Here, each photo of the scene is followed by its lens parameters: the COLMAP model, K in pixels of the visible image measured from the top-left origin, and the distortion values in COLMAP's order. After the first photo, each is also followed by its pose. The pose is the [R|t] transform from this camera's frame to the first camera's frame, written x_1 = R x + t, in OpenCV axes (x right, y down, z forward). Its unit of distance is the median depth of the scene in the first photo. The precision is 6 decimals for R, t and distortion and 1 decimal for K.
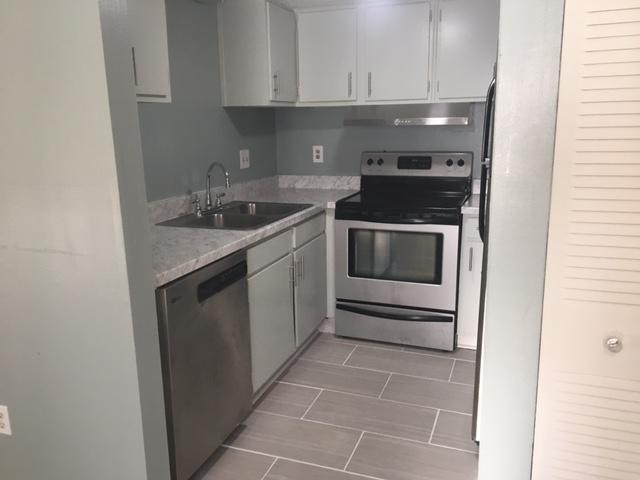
lens RADIAL K [[537.3, 0, 321.6], [0, 537.3, 244.8], [0, 0, 1]] dist [0.063616, -0.008192]
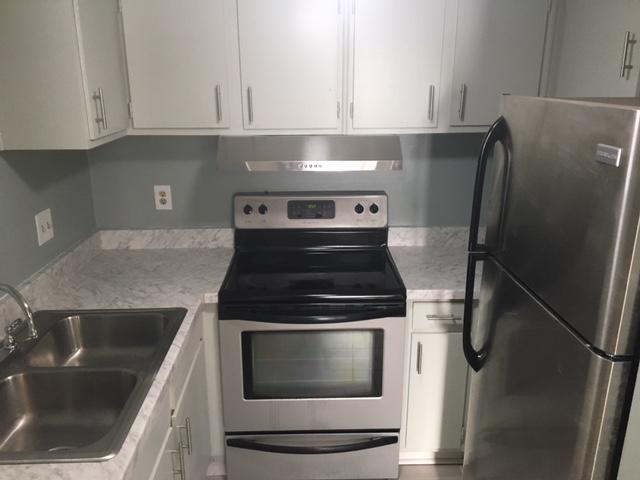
lens RADIAL K [[537.3, 0, 322.7], [0, 537.3, 233.7], [0, 0, 1]] dist [0.063616, -0.008192]
pose [[0.924576, -0.095430, 0.368853, -0.081627], [0.071761, 0.994414, 0.077398, -0.175118], [-0.374179, -0.045091, 0.926260, 0.330218]]
